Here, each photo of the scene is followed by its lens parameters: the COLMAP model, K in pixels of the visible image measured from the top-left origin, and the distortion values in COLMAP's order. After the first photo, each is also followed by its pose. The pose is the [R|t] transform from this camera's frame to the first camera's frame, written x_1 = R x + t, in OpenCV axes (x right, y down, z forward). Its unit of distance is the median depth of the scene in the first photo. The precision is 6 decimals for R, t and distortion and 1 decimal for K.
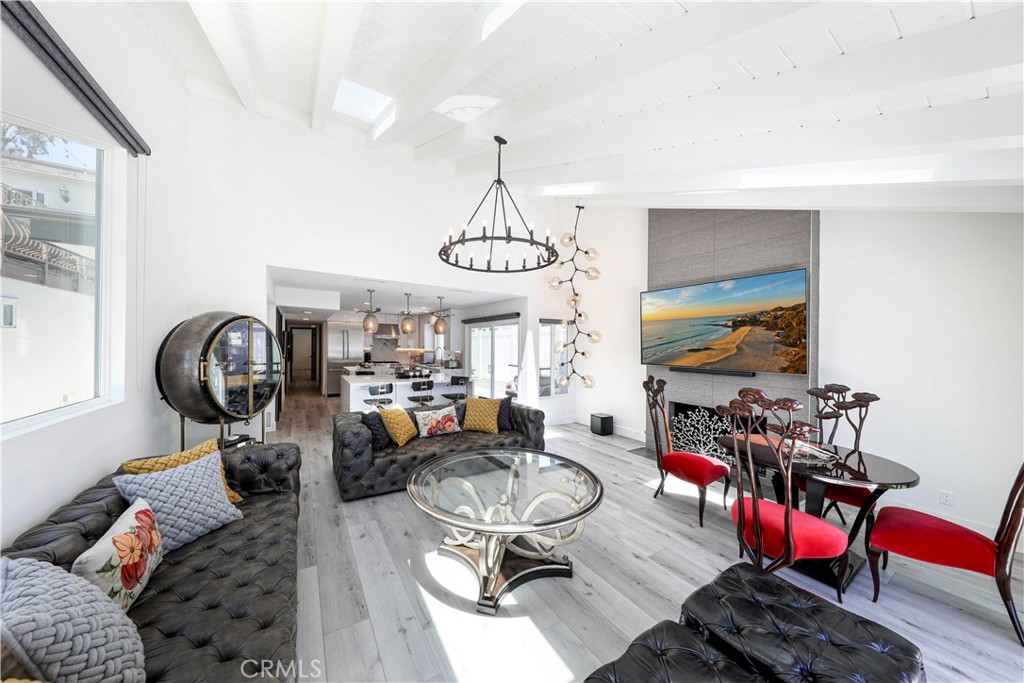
lens RADIAL K [[335.0, 0, 506.2], [0, 335.0, 344.9], [0, 0, 1]] dist [-0.001787, -0.000315]
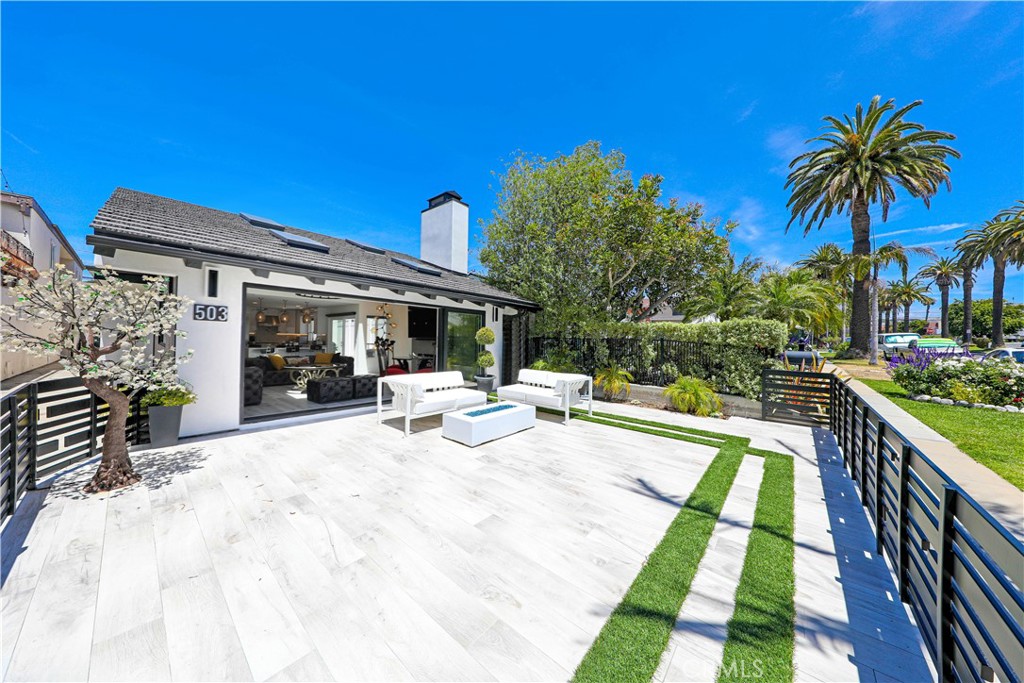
lens RADIAL K [[335.0, 0, 510.8], [0, 335.0, 337.4], [0, 0, 1]] dist [-0.001787, -0.000315]
pose [[0.956916, 0.007150, 0.290276, 0.244240], [-0.006841, 0.999974, -0.002079, 0.030076], [-0.290283, 0.000003, 0.956941, -0.753881]]
